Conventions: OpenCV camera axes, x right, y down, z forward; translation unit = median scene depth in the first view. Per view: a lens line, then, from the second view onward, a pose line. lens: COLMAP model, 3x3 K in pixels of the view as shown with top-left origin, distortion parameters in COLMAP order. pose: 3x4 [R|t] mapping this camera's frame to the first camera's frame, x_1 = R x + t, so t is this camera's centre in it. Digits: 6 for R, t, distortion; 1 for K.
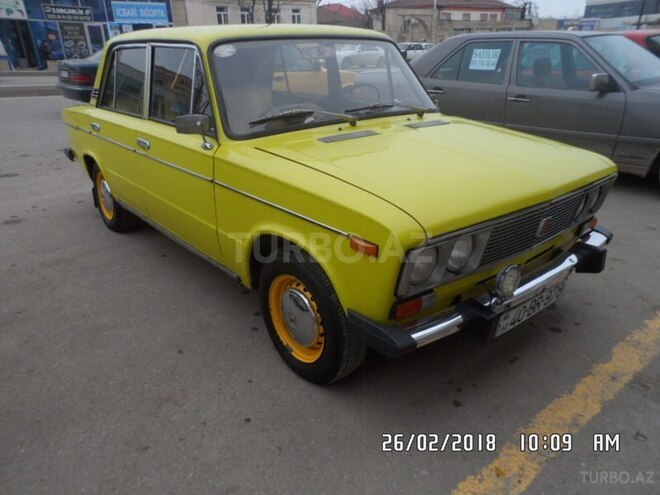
lens RADIAL K [[525.8, 0, 330.0], [0, 525.8, 247.5], [0, 0, 1]] dist [-0.130711, 0.243007]
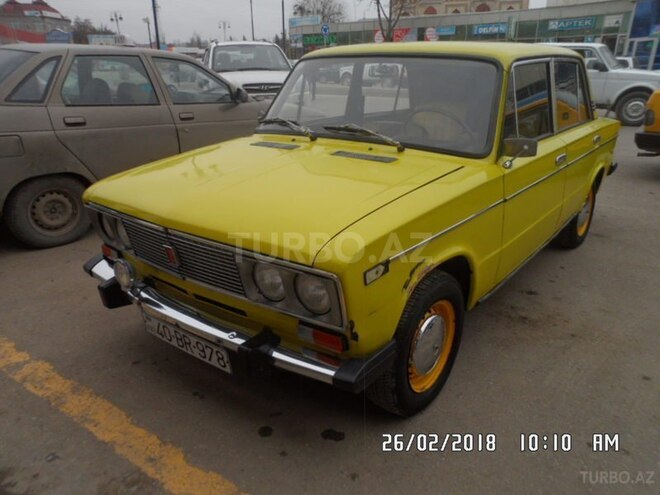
lens RADIAL K [[525.8, 0, 330.0], [0, 525.8, 247.5], [0, 0, 1]] dist [-0.130711, 0.243007]
pose [[0.214049, 0.338825, -0.916177, 0.115987], [-0.359390, 0.899445, 0.248672, -0.034003], [0.908307, 0.276037, 0.314296, 0.083178]]
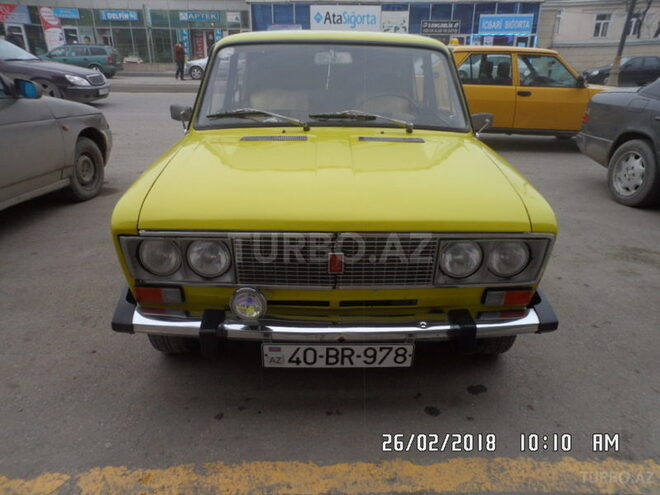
lens RADIAL K [[525.8, 0, 330.0], [0, 525.8, 247.5], [0, 0, 1]] dist [-0.130711, 0.243007]
pose [[0.779012, 0.240193, -0.579178, 0.077267], [-0.251455, 0.965859, 0.062342, -0.010011], [0.574379, 0.097072, 0.812814, 0.026082]]
